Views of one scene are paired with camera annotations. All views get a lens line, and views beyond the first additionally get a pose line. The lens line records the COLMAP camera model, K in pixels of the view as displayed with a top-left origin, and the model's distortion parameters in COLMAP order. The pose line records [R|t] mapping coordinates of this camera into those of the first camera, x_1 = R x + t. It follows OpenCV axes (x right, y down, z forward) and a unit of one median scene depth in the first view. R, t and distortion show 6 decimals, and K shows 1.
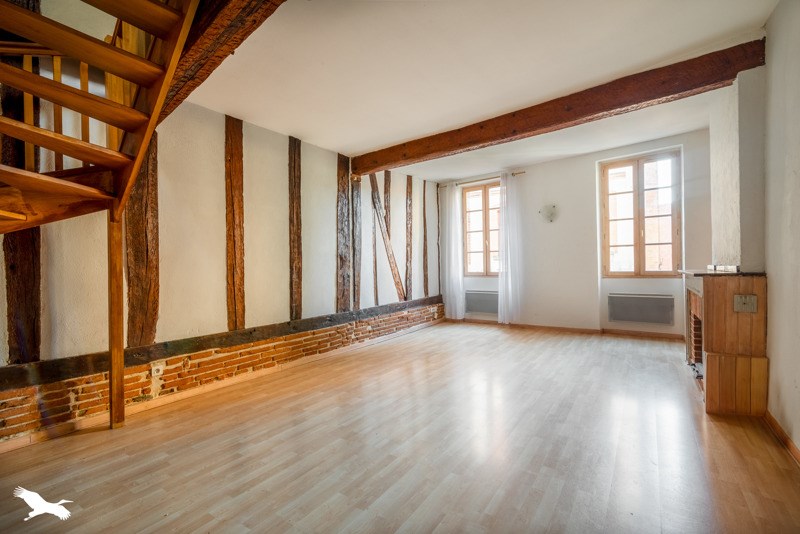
lens RADIAL K [[374.7, 0, 400.0], [0, 374.7, 267.0], [0, 0, 1]] dist [0.000165, 0.000074]
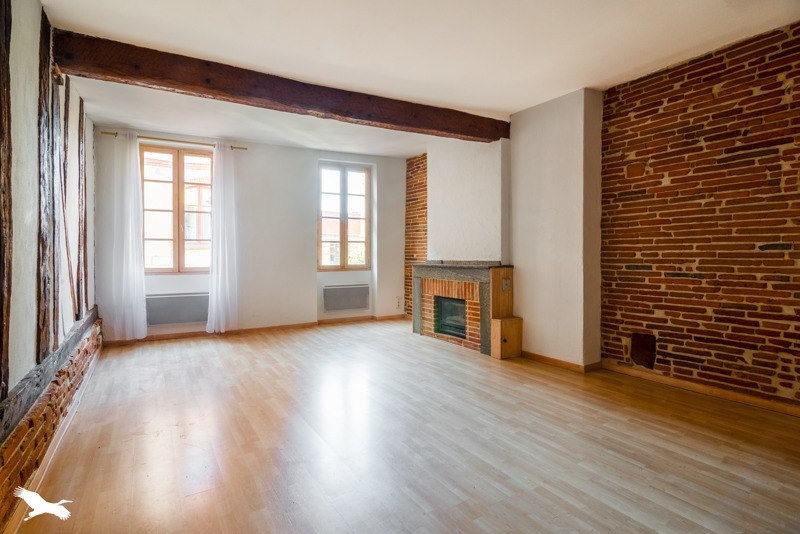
lens RADIAL K [[391.0, 0, 398.0], [0, 391.0, 255.8], [0, 0, 1]] dist [-0.000076, -0.000091]
pose [[0.389472, 0.015436, 0.920909, -0.397558], [-0.003612, 0.999877, -0.015232, 0.000797], [-0.921031, 0.002606, 0.389480, 0.395827]]
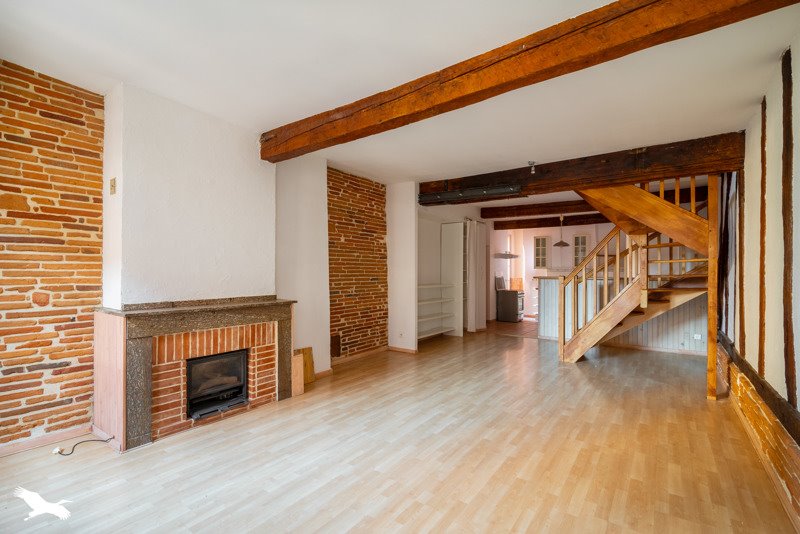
lens RADIAL K [[364.5, 0, 397.8], [0, 364.5, 274.8], [0, 0, 1]] dist [-0.000555, -0.000191]
pose [[-0.999300, 0.018968, 0.032255, 0.200143], [0.019194, 0.999793, 0.006717, -0.042055], [-0.032121, 0.007332, -0.999457, 1.241194]]
